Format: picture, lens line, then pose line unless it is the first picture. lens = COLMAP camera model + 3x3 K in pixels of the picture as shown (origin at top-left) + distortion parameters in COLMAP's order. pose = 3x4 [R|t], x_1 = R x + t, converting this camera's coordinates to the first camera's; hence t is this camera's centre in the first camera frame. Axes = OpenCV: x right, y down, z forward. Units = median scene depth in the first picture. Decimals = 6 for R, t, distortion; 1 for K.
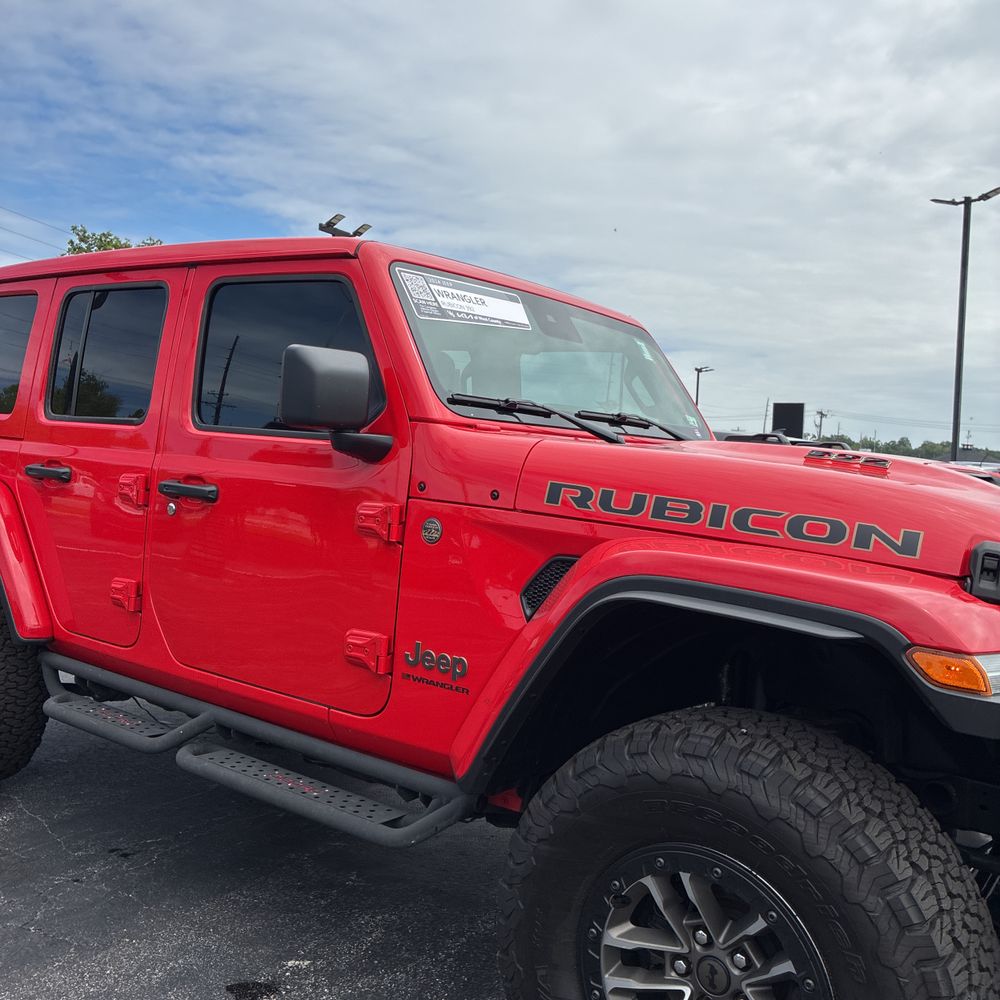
lens RADIAL K [[1019.1, 0, 502.0], [0, 1019.1, 493.7], [0, 0, 1]] dist [0.039086, -0.023432]
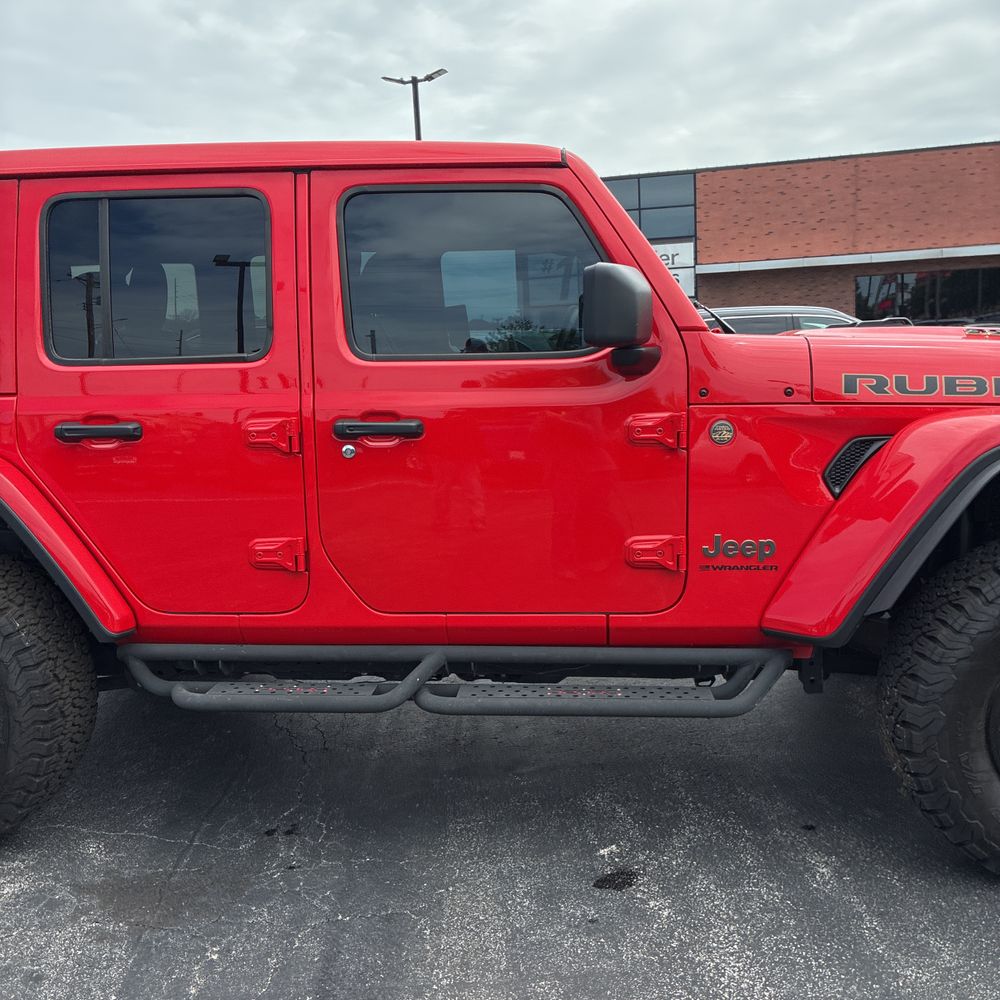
lens RADIAL K [[1018.7, 0, 500.0], [0, 1018.7, 500.0], [0, 0, 1]] dist [0.027885, -0.009893]
pose [[0.844520, -0.165293, 0.509376, -0.698041], [0.101261, 0.983303, 0.151199, -0.067573], [-0.525863, -0.076111, 0.847157, 0.164814]]
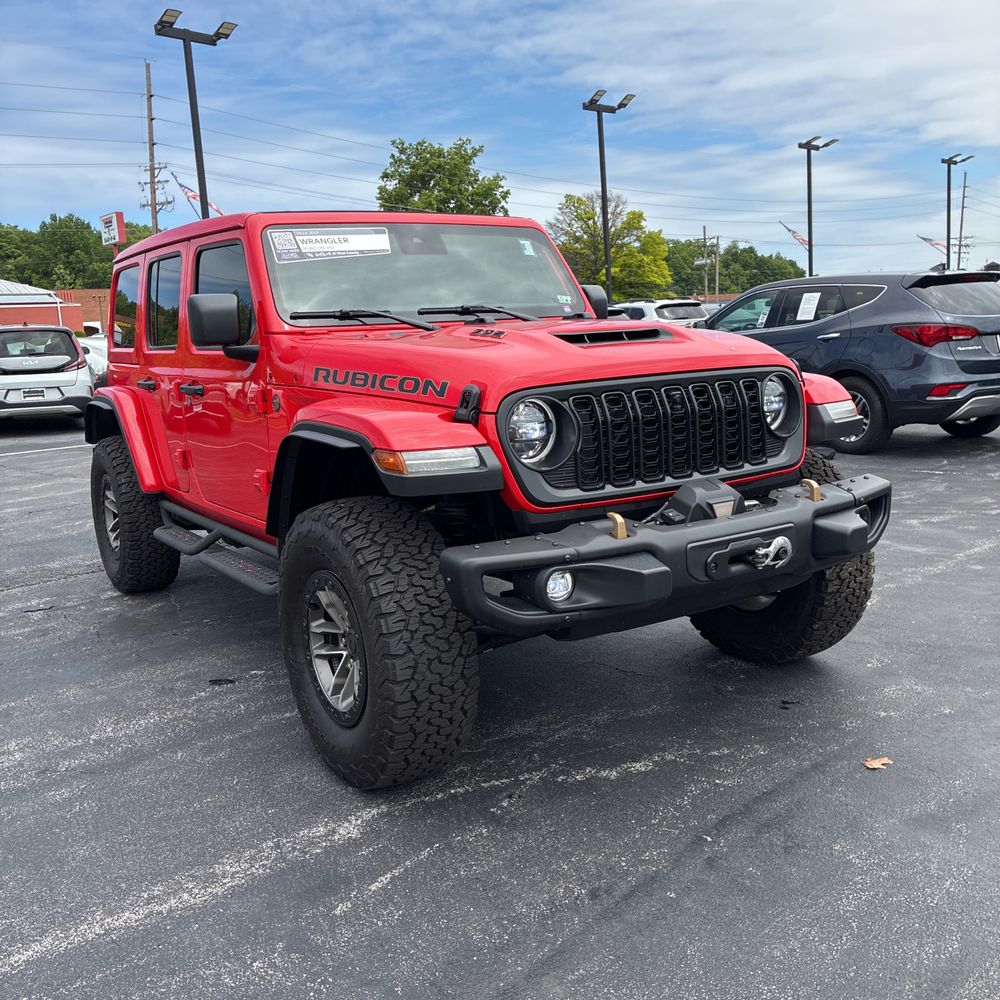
lens RADIAL K [[1018.7, 0, 500.0], [0, 1018.7, 500.0], [0, 0, 1]] dist [0.027885, -0.009893]
pose [[0.935110, -0.049605, -0.350870, 0.677201], [0.095420, 0.988829, 0.114510, 0.029991], [0.341270, -0.140559, 0.929397, -0.315528]]
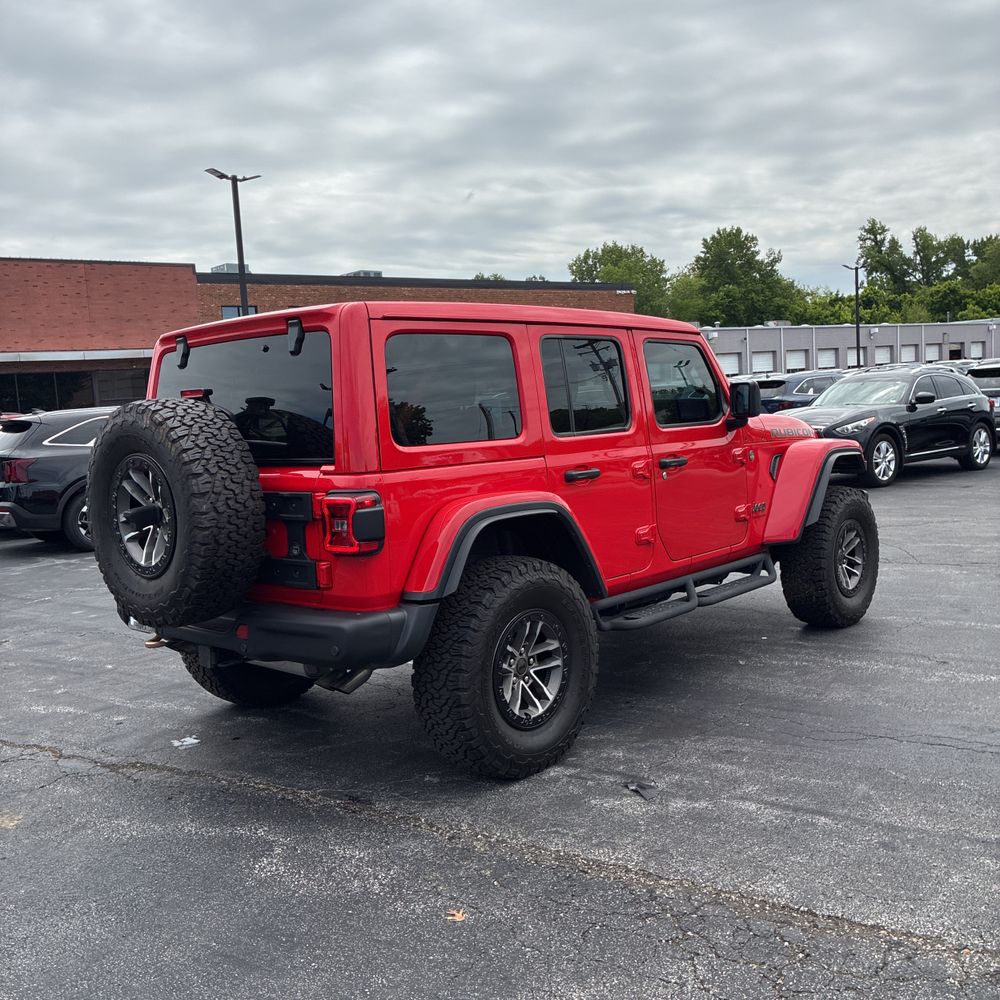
lens RADIAL K [[1019.1, 0, 502.0], [0, 1019.1, 493.7], [0, 0, 1]] dist [0.039086, -0.023432]
pose [[0.056410, -0.153137, 0.986594, -2.083319], [0.091156, 0.984830, 0.147652, -0.237491], [-0.994238, 0.081605, 0.069514, 1.190942]]
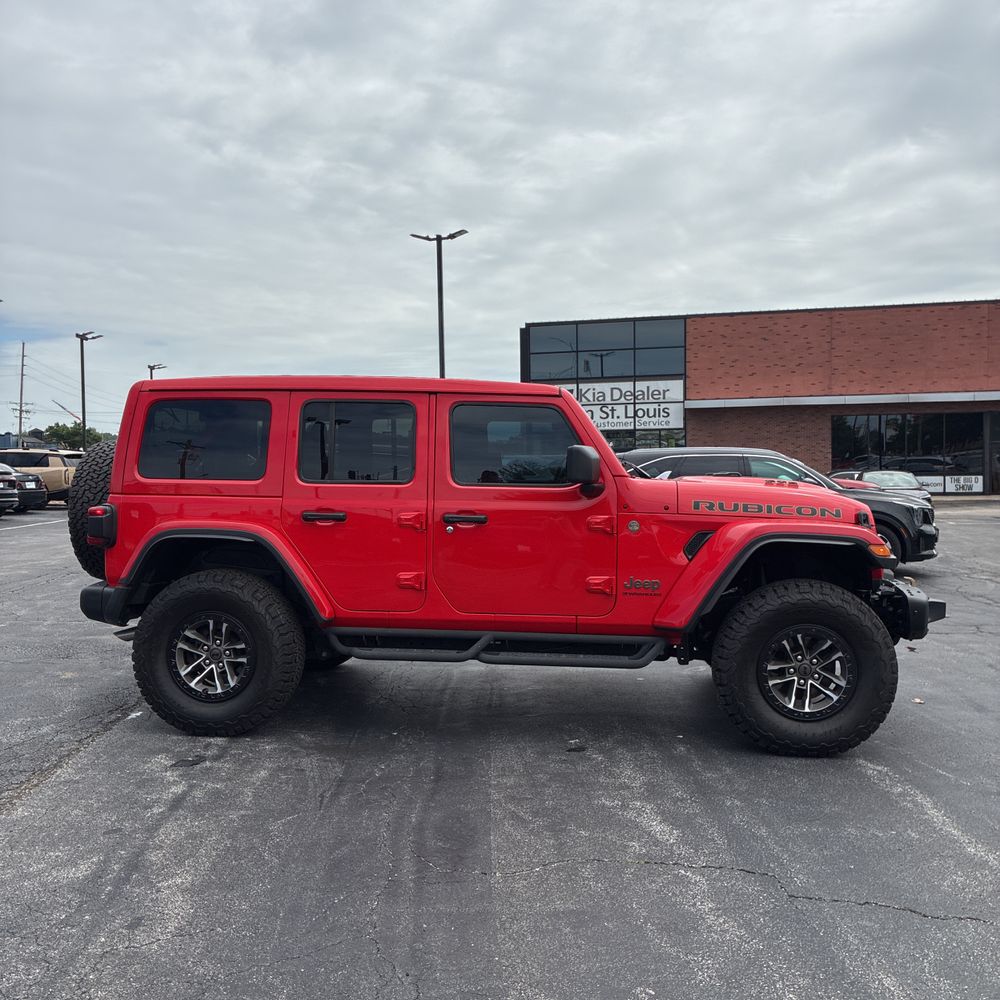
lens RADIAL K [[1019.1, 0, 502.0], [0, 1019.1, 493.7], [0, 0, 1]] dist [0.039086, -0.023432]
pose [[0.846120, -0.073646, 0.527880, -1.232514], [0.067599, 0.997238, 0.030775, -0.102124], [-0.528688, 0.009644, 0.848761, -0.607377]]
